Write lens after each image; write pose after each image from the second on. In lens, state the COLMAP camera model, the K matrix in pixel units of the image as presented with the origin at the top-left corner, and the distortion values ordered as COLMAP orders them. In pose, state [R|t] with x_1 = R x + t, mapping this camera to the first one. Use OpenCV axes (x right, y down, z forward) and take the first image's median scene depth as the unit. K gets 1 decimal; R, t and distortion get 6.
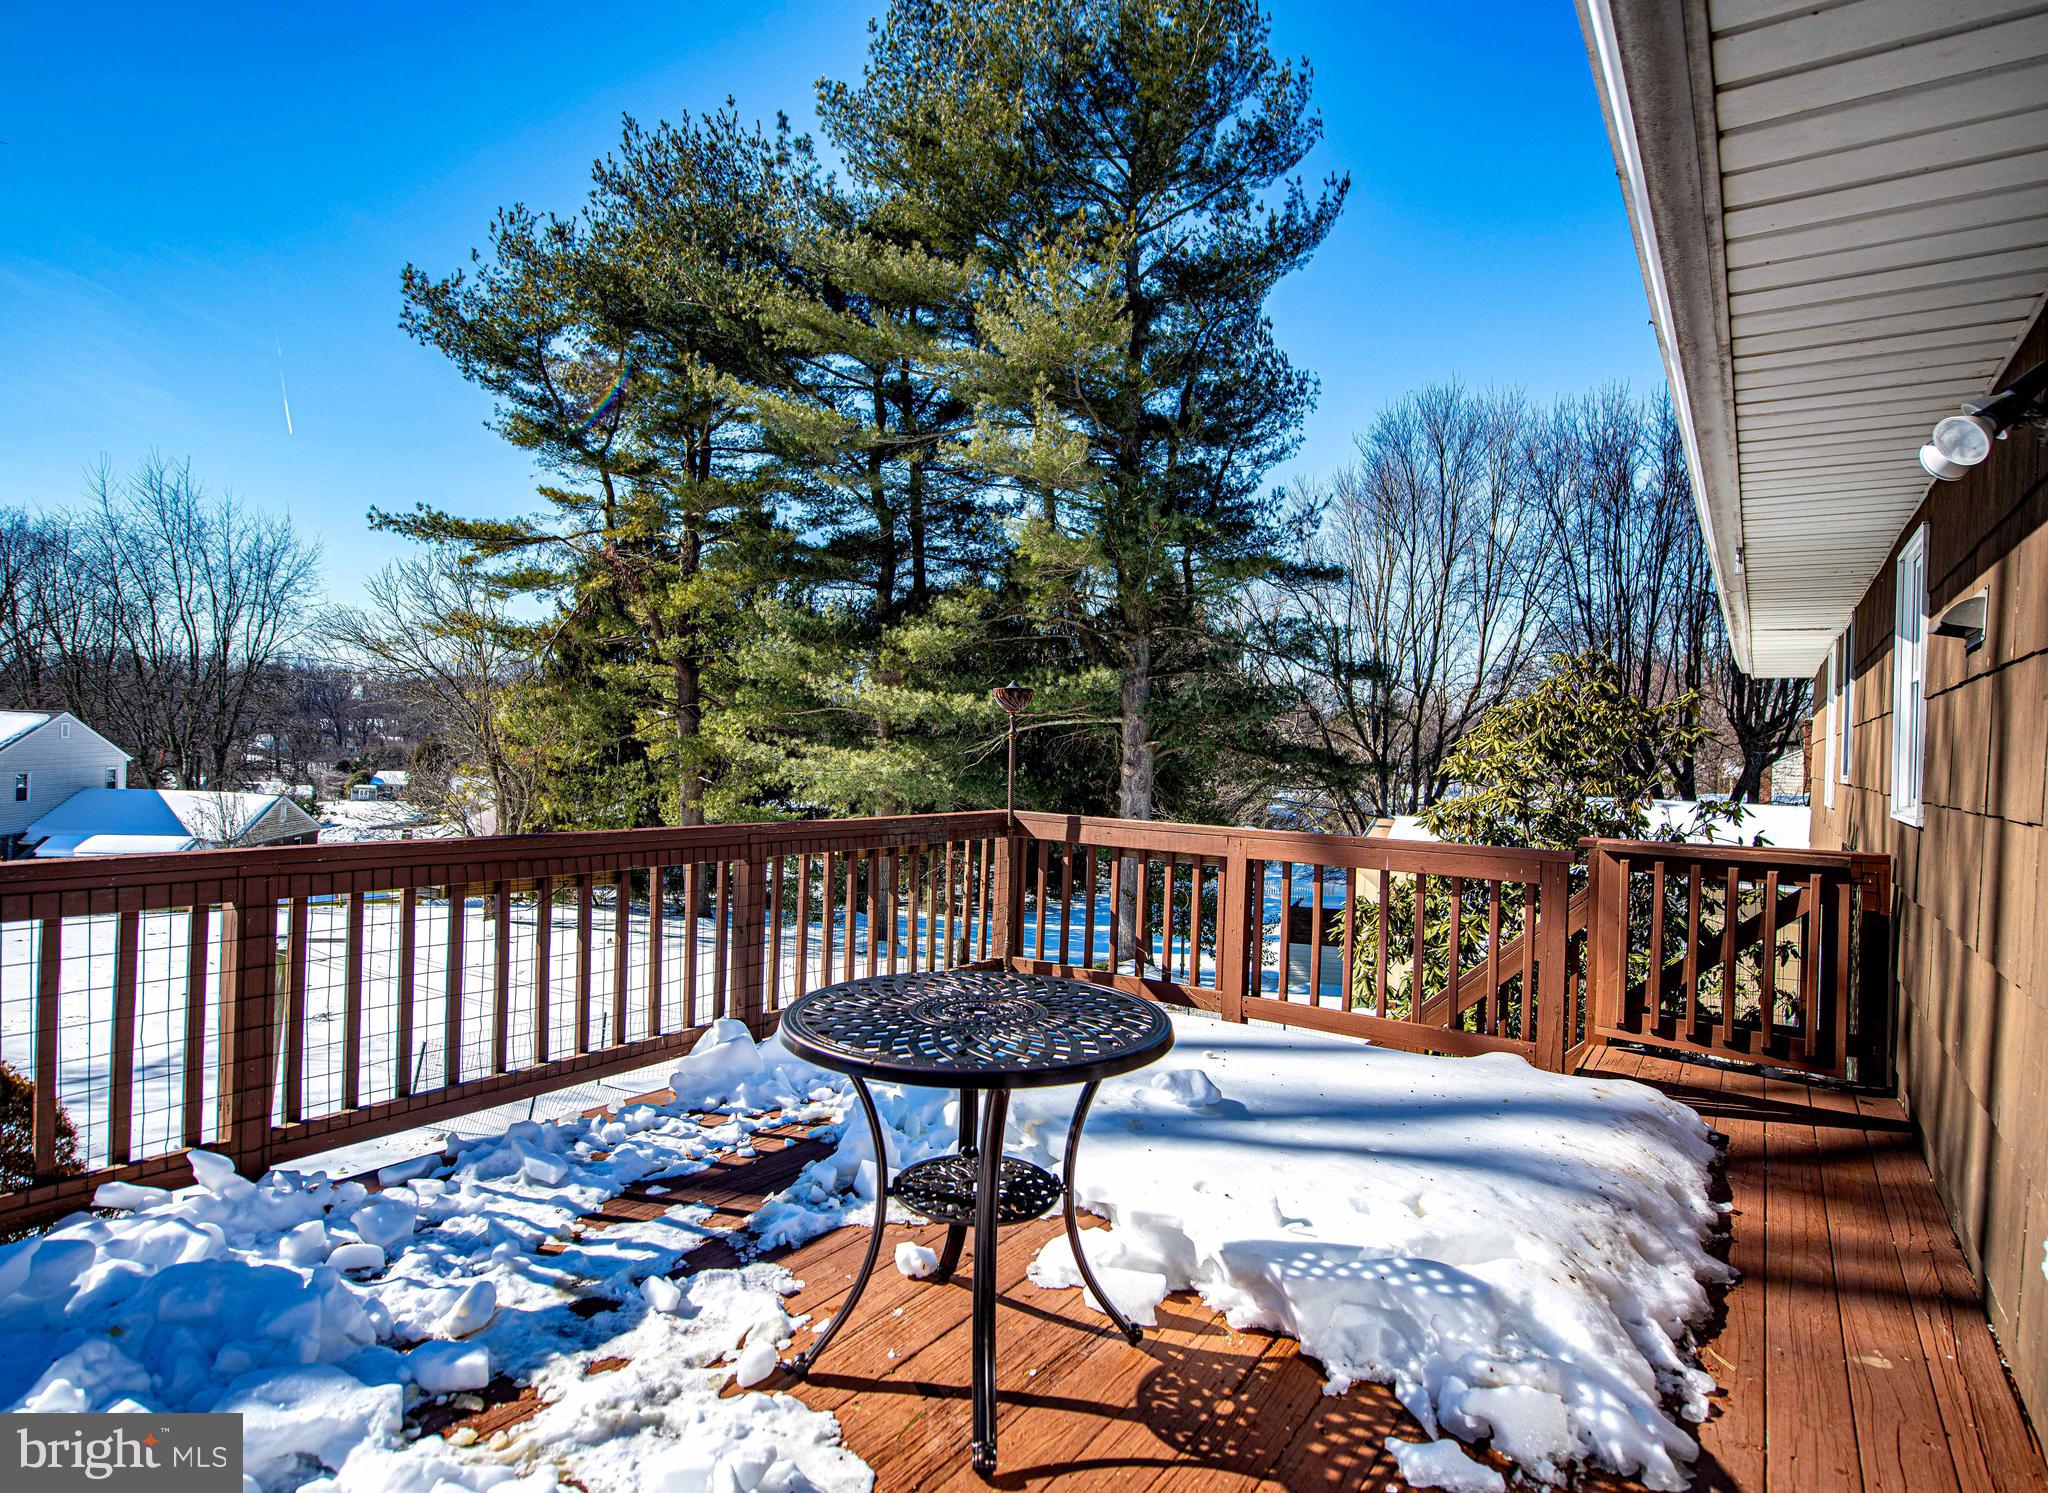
lens RADIAL K [[1125.4, 0, 1024.0], [0, 1125.4, 746.5], [0, 0, 1]] dist [-0.002933, -0.000869]
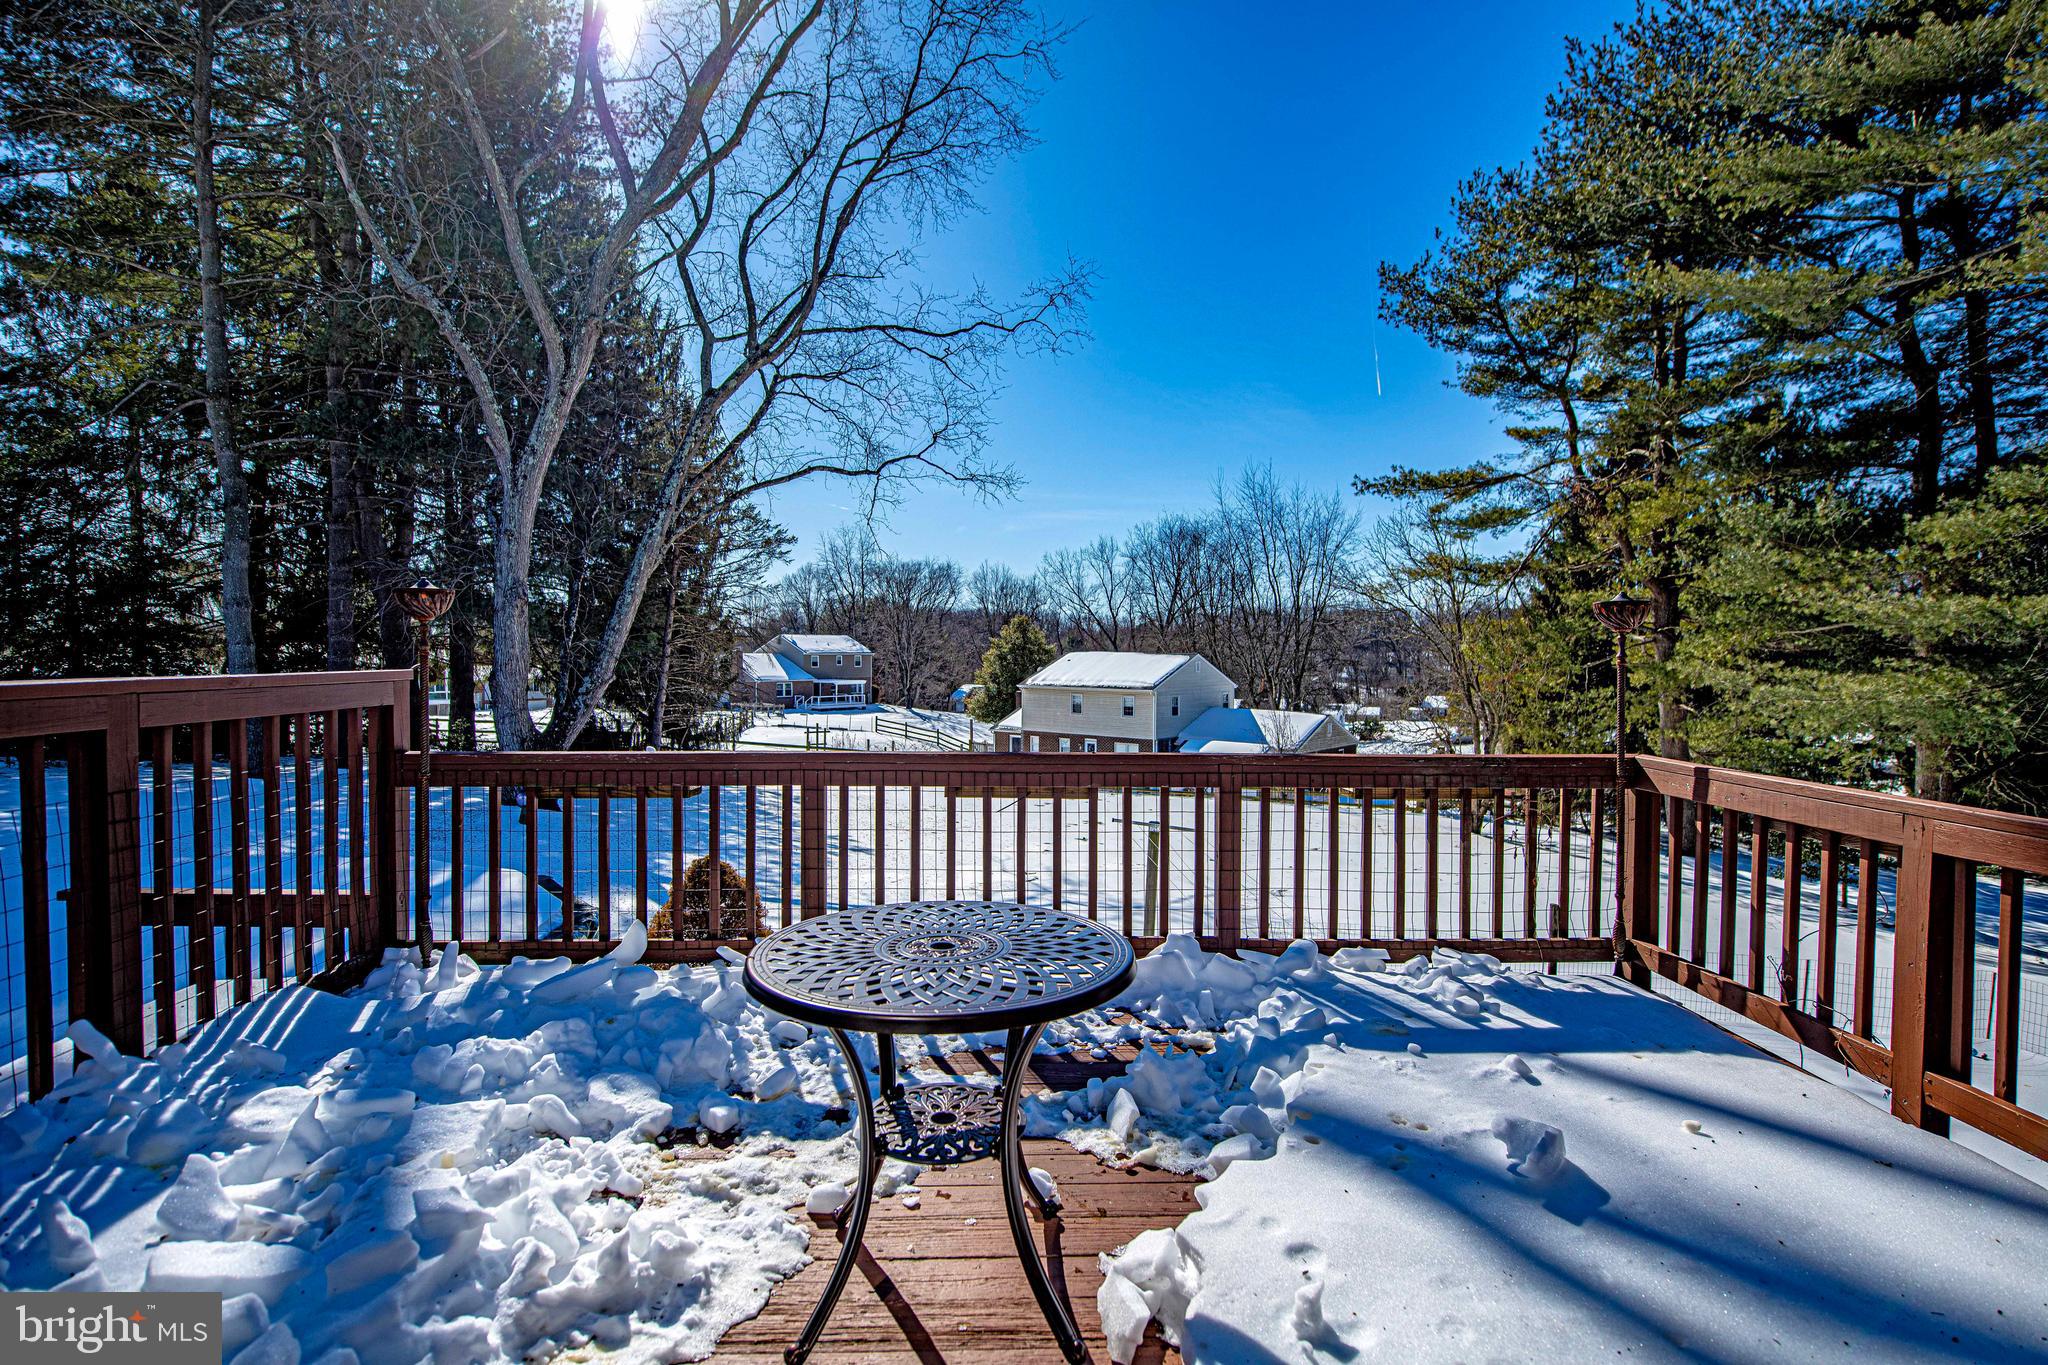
lens RADIAL K [[1029.5, 0, 1024.0], [0, 1029.5, 682.5], [0, 0, 1]] dist [-0.003860, -0.001647]
pose [[0.569647, -0.004634, -0.821877, 0.109236], [0.012259, 0.999921, 0.002858, -0.000536], [0.821798, -0.011703, 0.569658, 0.076612]]
